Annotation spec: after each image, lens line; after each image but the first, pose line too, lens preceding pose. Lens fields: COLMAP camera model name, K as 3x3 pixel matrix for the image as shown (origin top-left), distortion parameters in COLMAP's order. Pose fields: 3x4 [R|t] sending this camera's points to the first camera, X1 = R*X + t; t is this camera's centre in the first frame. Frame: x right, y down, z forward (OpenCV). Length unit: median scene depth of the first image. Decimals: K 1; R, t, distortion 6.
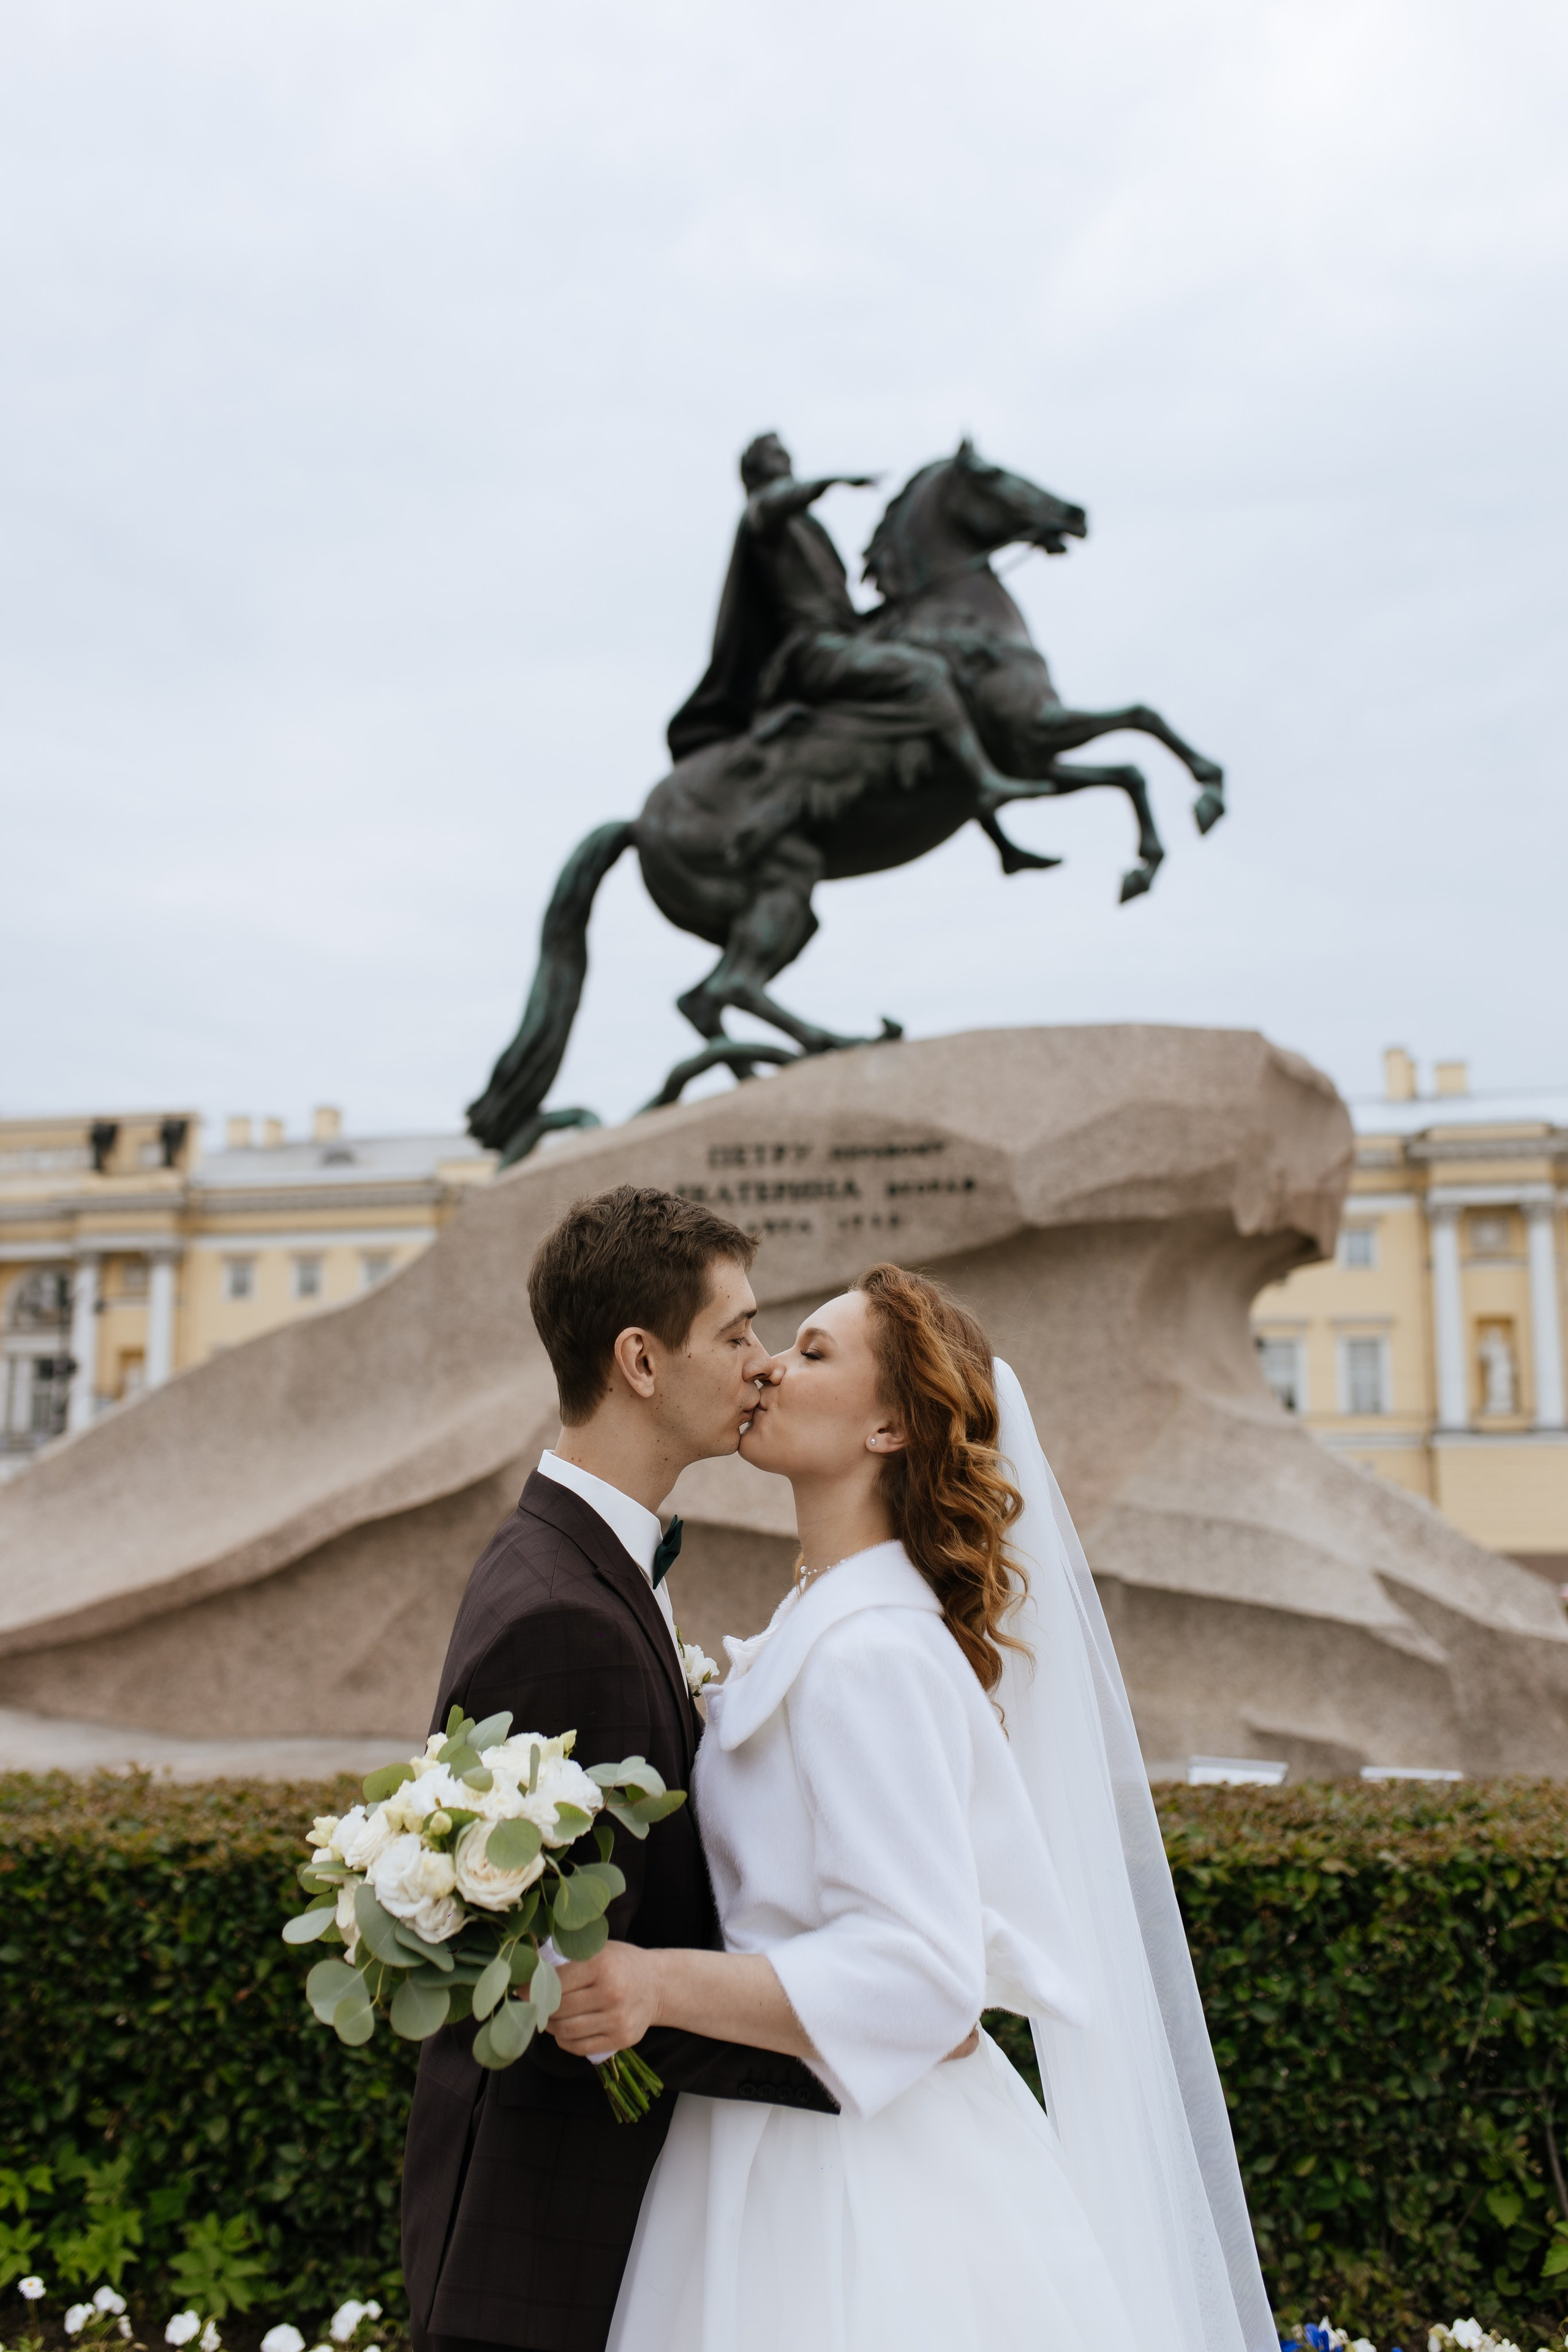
lens RADIAL K [[2210.0, 0, 784.0], [0, 2210.0, 1176.0], [0, 0, 1]] dist [0.001258, 0.001093]
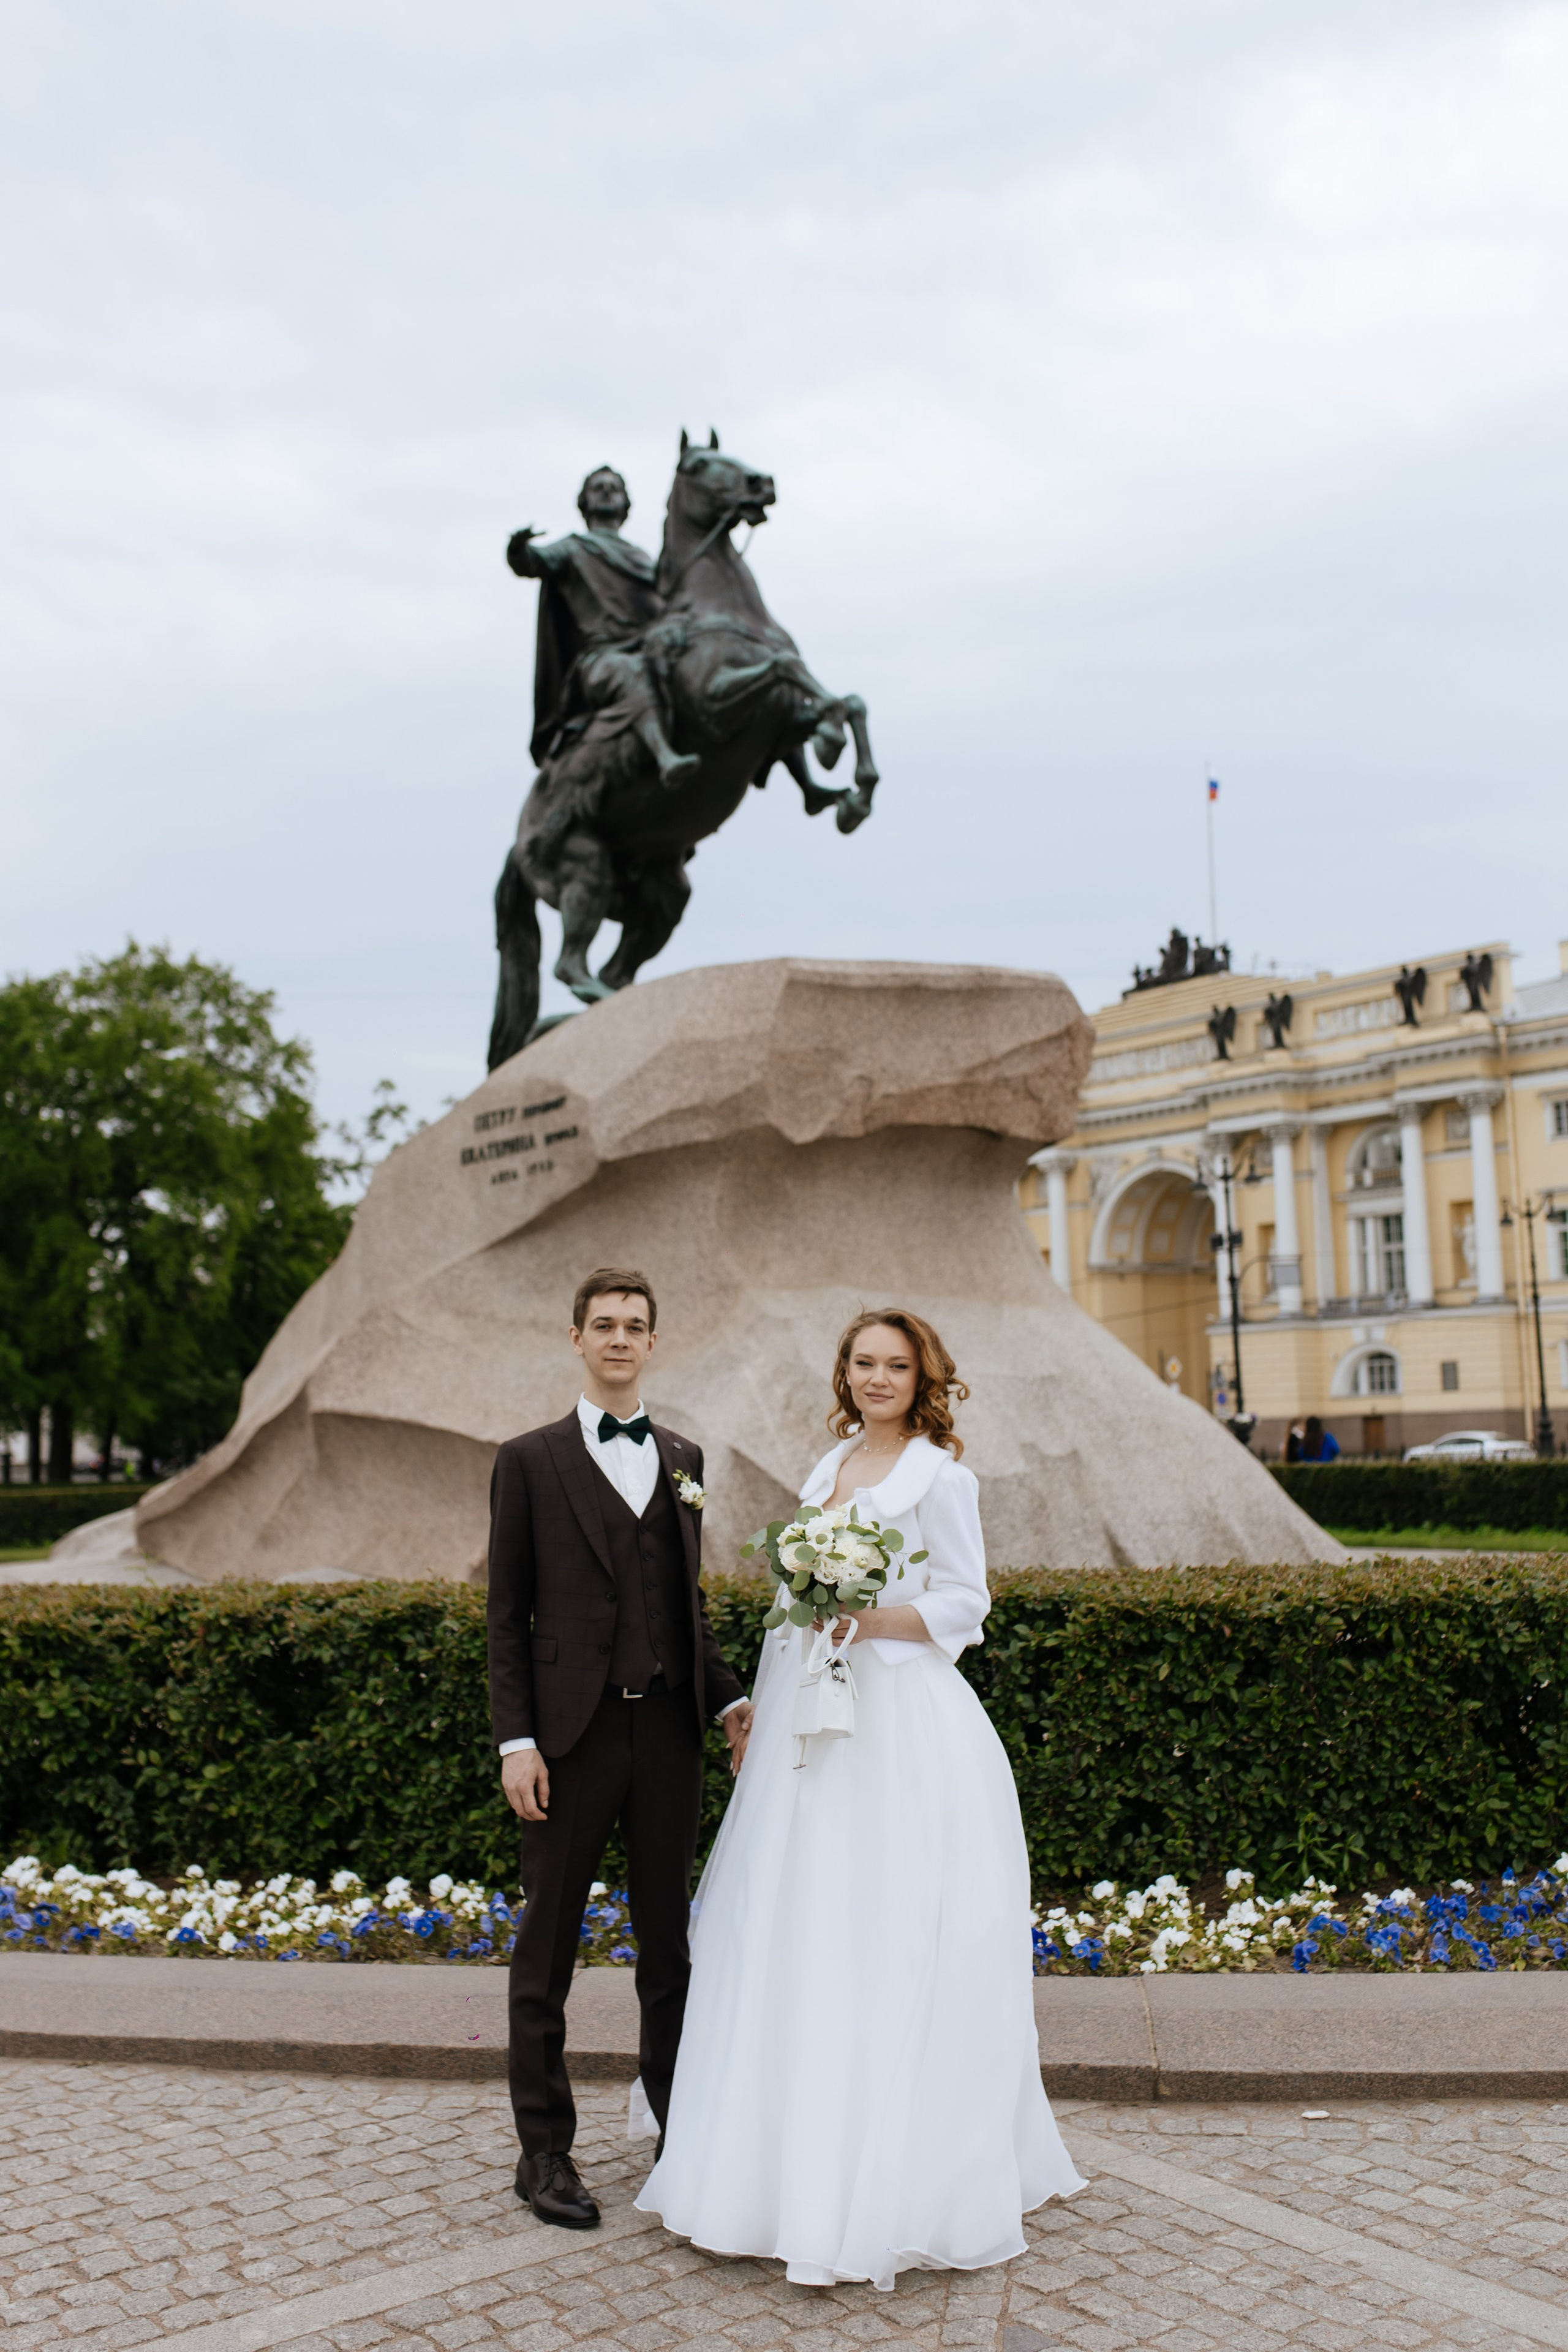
lens RADIAL K [[2375.8, 0, 785.9], [0, 2375.8, 1180.7], [0, 0, 1]] dist [0.007583, -0.000934]
pose [[0.773726, -0.092737, -0.626696, 0.947553], [0.139471, 0.989892, 0.025711, 0.013058], [0.617977, -0.107299, 0.778839, 0.068738]]
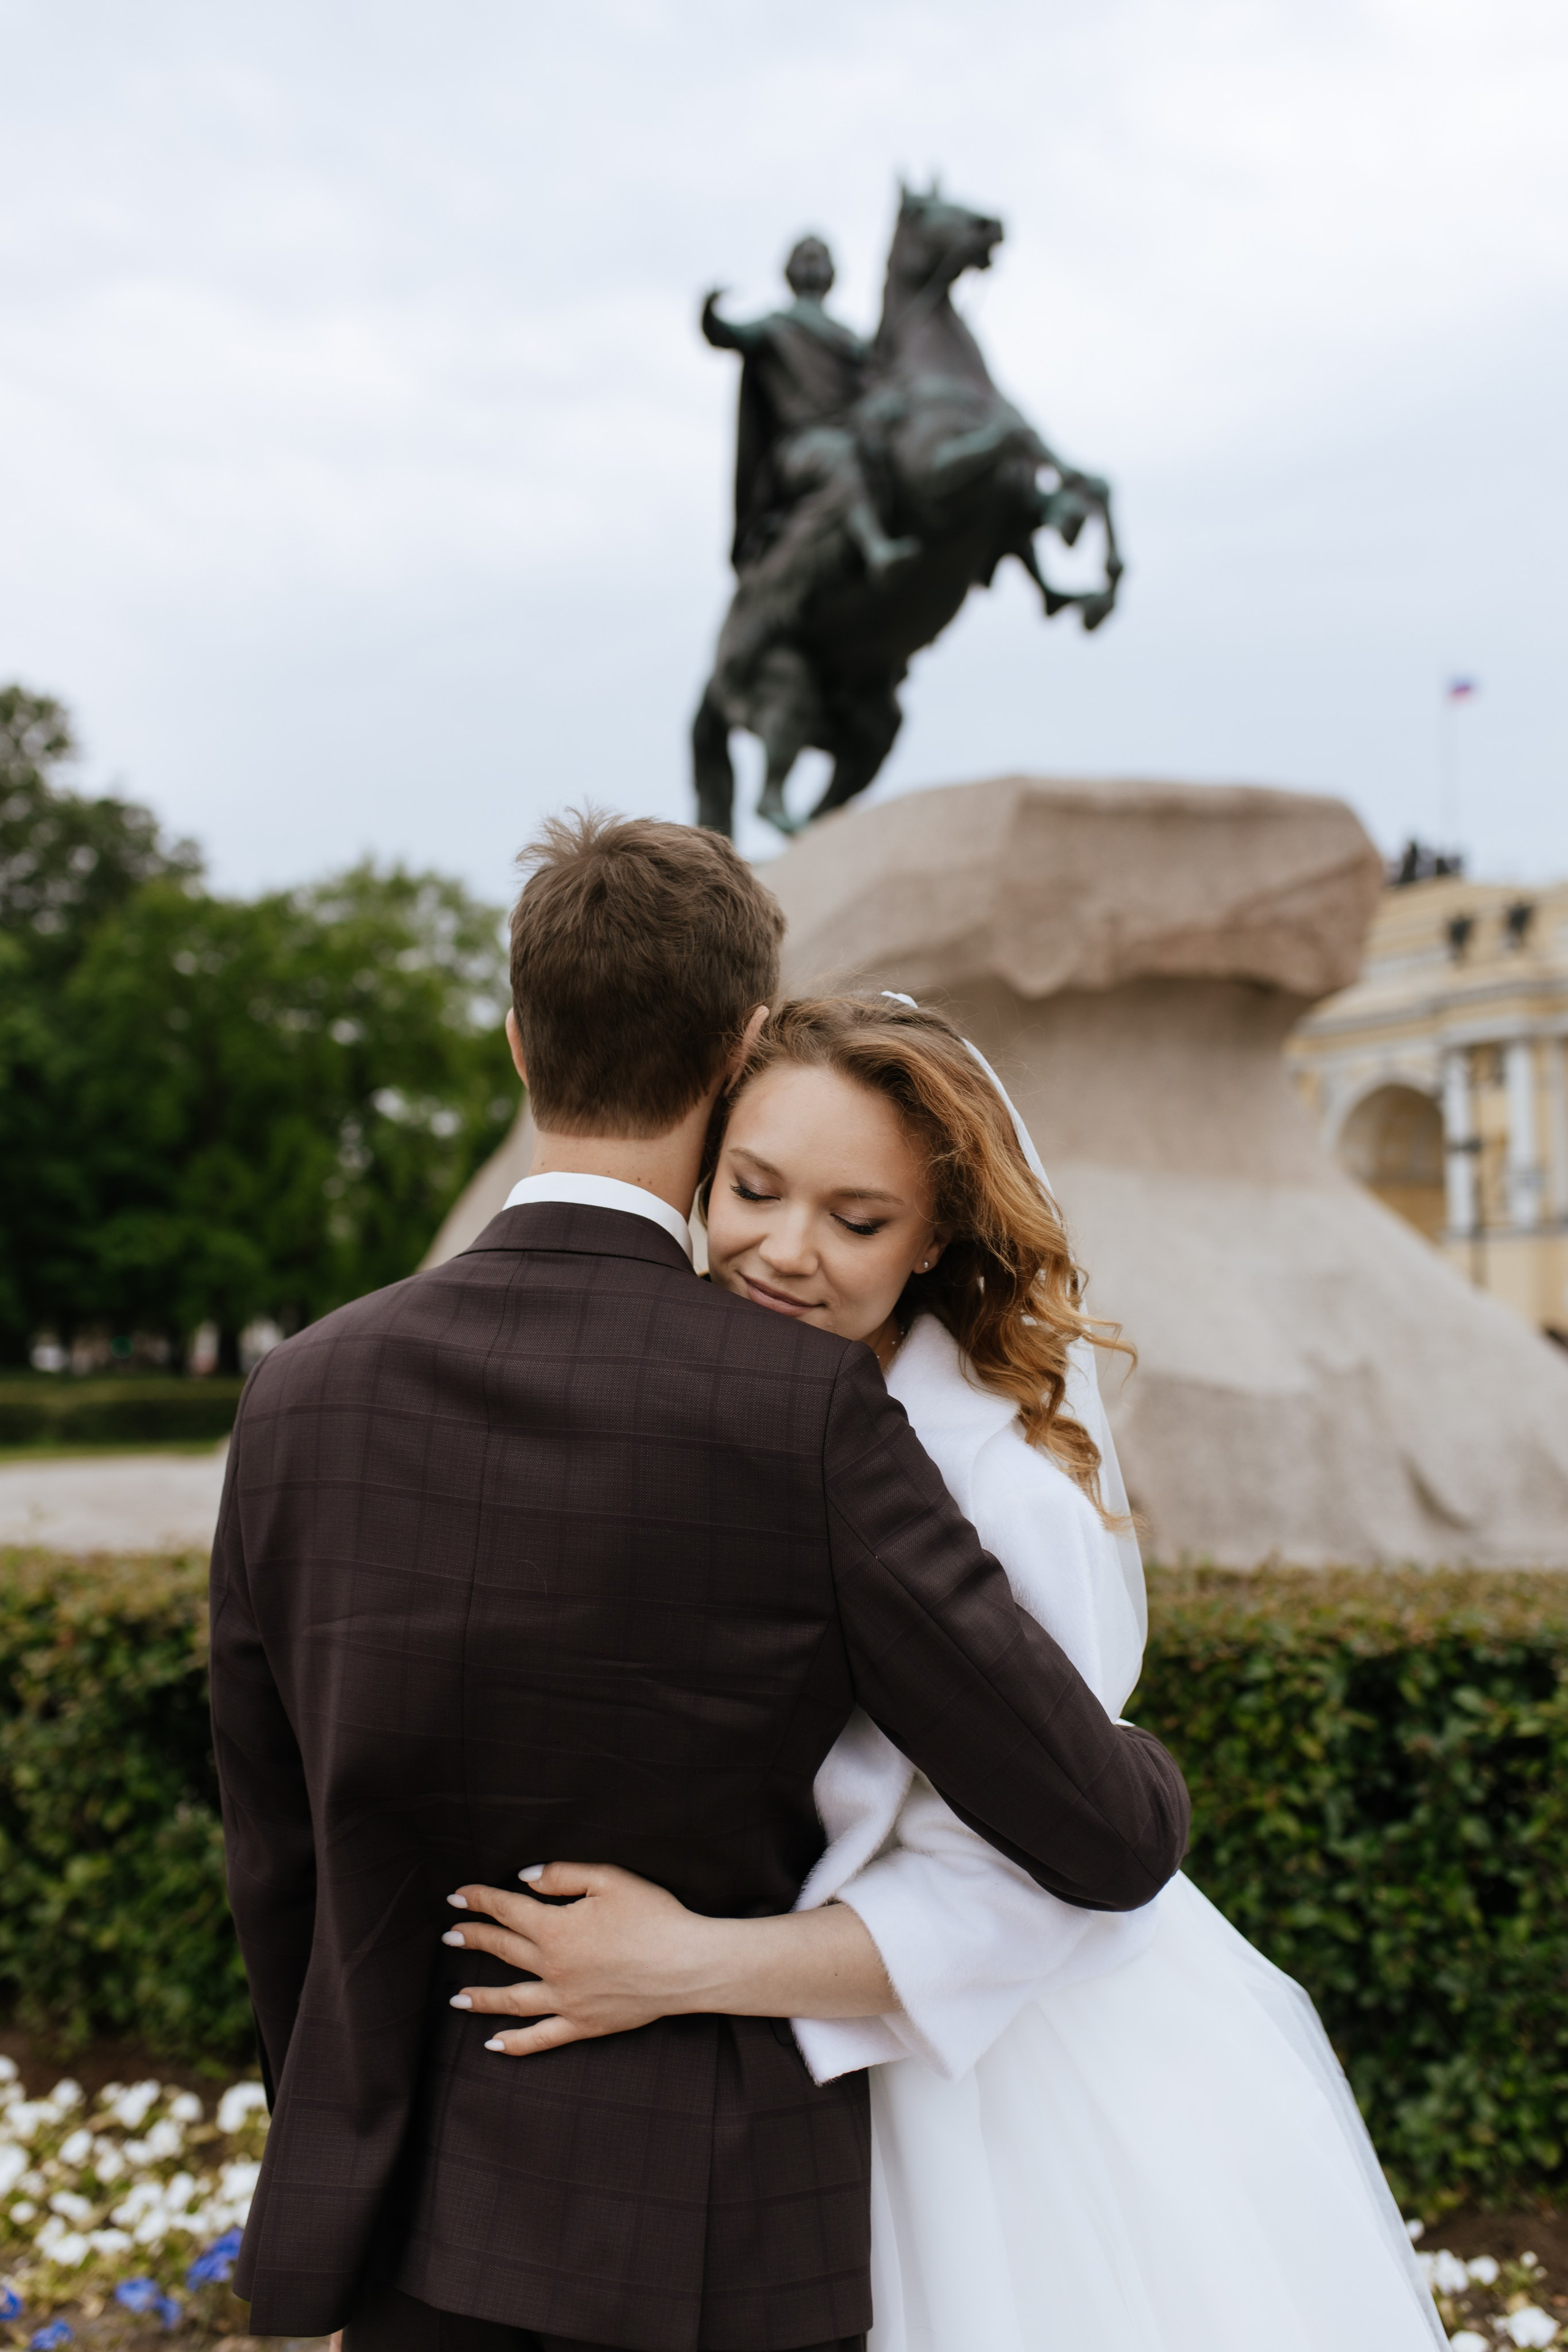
lens RADIAL K [[2304.8, 0, 784.0], [0, 2304.8, 1176.0], [0, 0, 1]] dist [-0.006457, -0.000857]
pose [[0.709276, -0.065642, -0.701868, 0.810722], [0.138236, 0.989275, 0.047173, 0.041582], [0.691244, -0.130482, 0.710743, 0.229671]]
